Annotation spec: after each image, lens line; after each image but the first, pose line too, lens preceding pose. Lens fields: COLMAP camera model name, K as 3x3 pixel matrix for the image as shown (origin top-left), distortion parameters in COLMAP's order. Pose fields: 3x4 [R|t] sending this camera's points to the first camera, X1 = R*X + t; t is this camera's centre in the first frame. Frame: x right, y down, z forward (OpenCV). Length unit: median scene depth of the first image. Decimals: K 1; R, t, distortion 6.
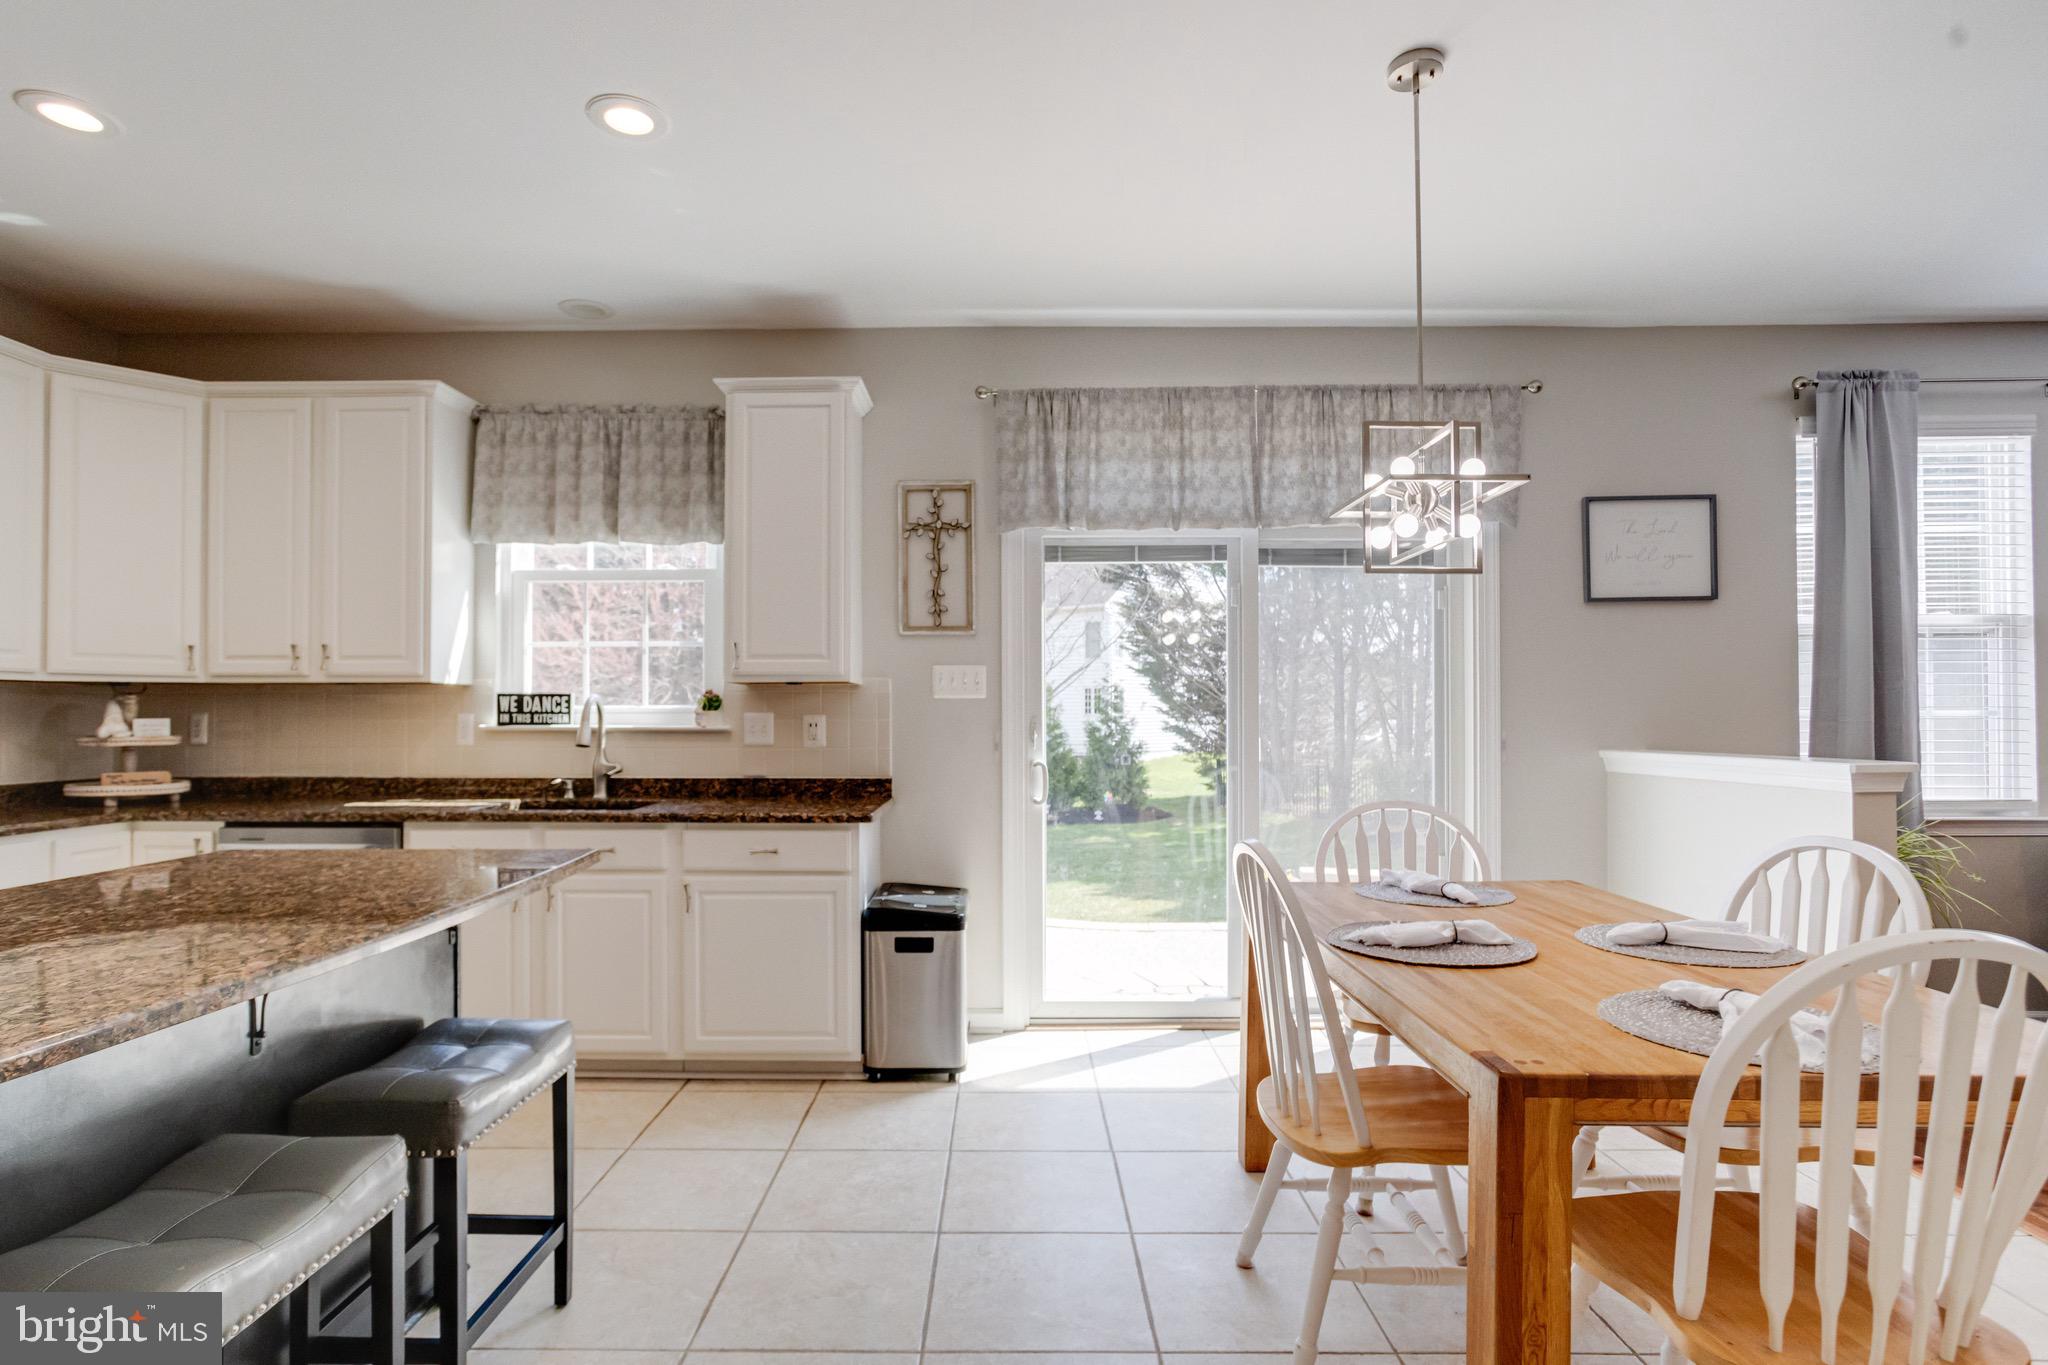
lens RADIAL K [[1007.8, 0, 988.2], [0, 1007.8, 693.5], [0, 0, 1]] dist [-0.003817, 0.009676]
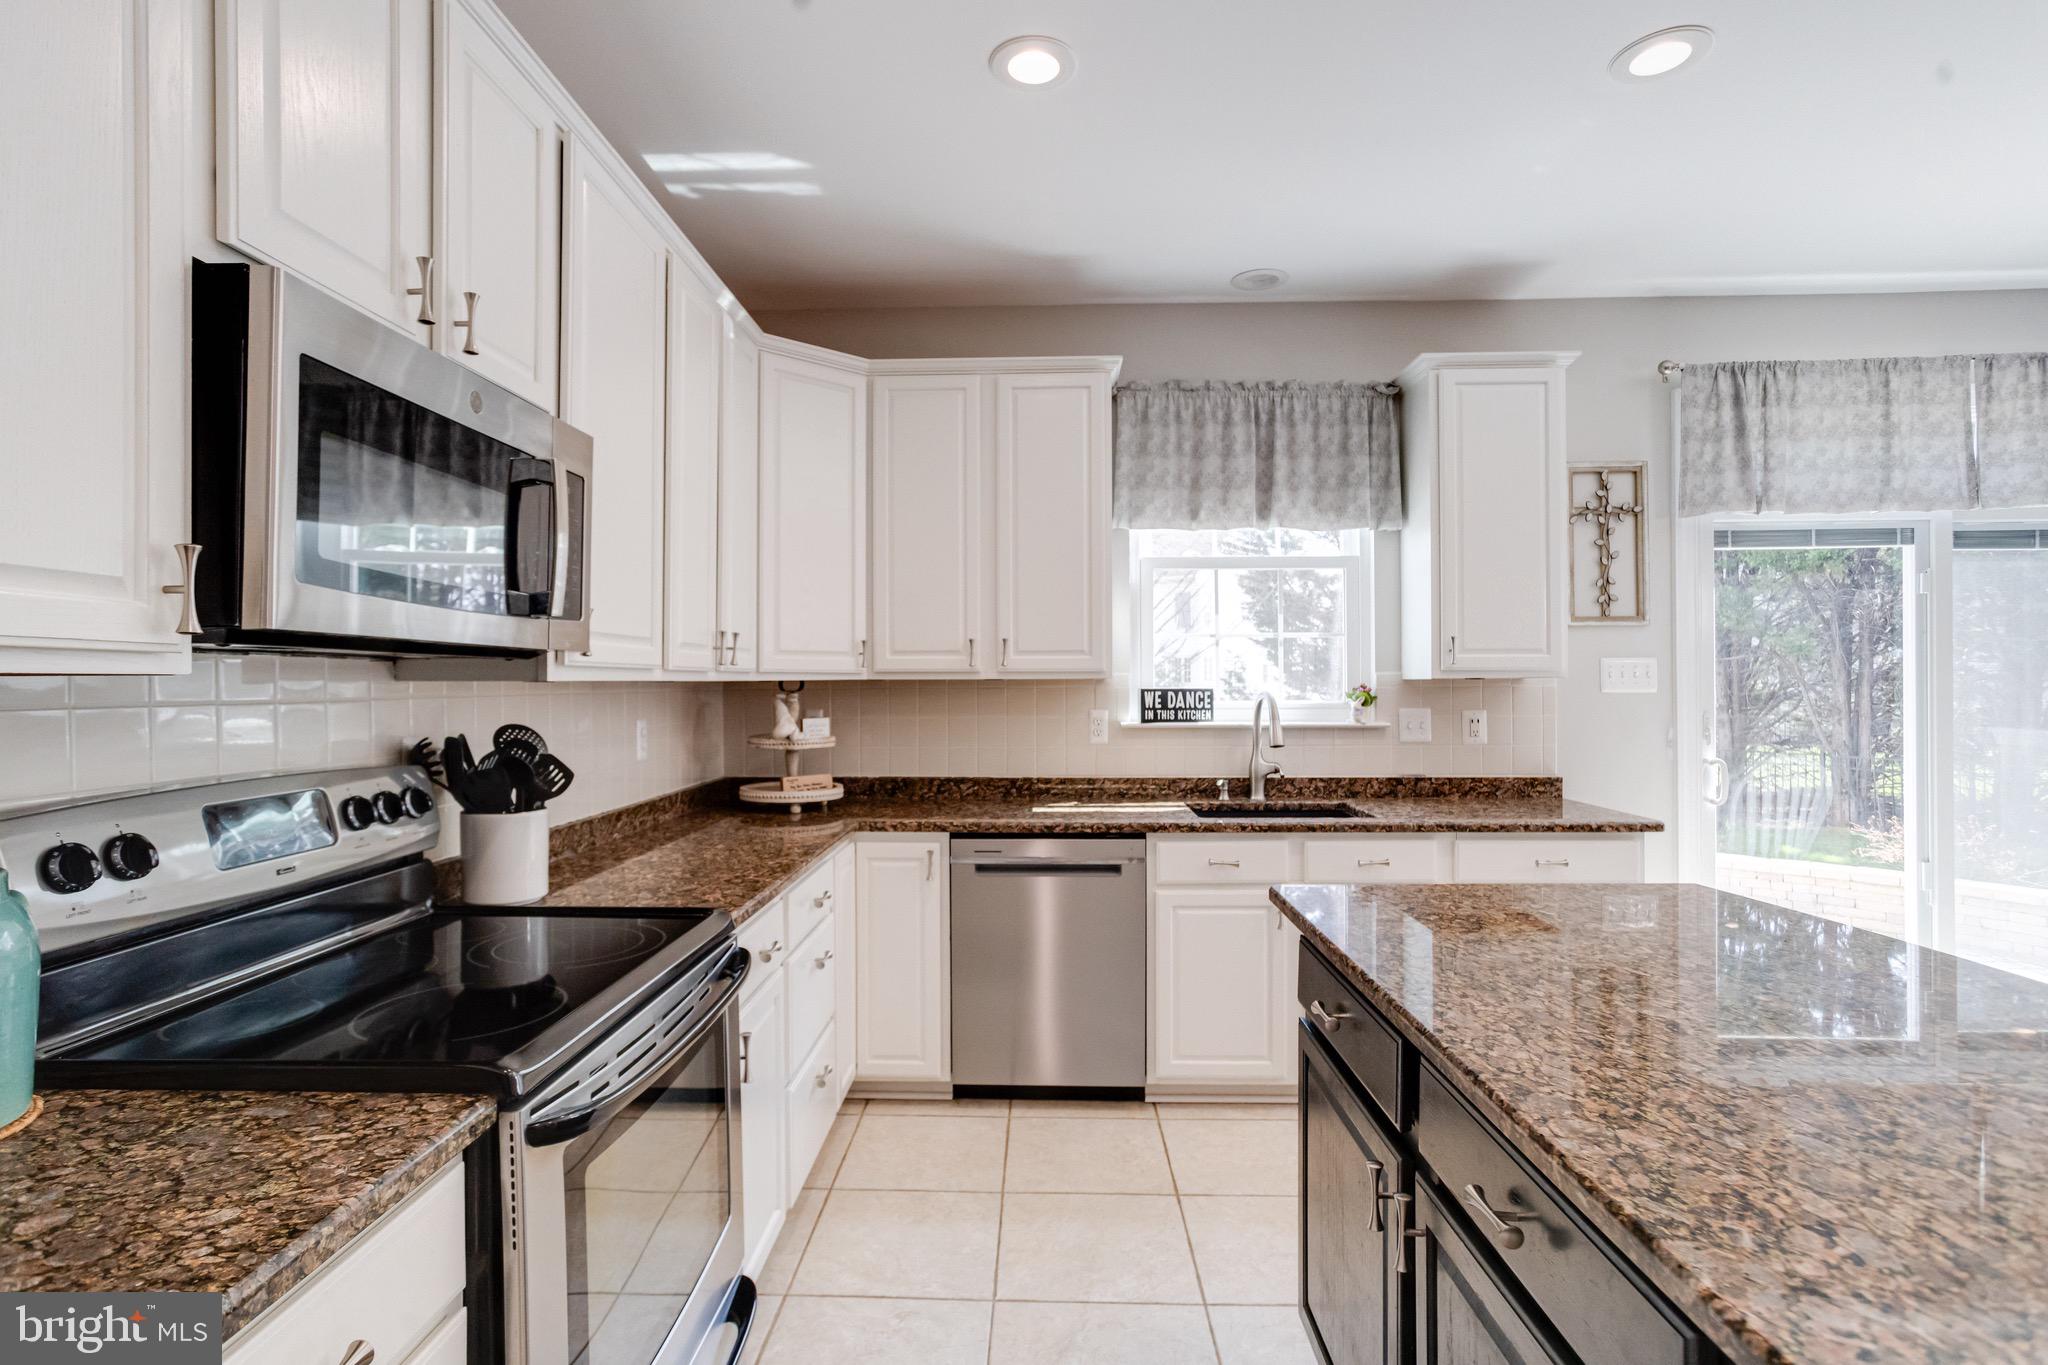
lens RADIAL K [[1014.9, 0, 1055.4], [0, 1014.9, 672.8], [0, 0, 1]] dist [0.011239, 0.011716]
pose [[0.999976, -0.002497, 0.006439, -0.577532], [0.002424, 0.999933, 0.011325, -0.026082], [-0.006467, -0.011309, 0.999915, 0.050314]]
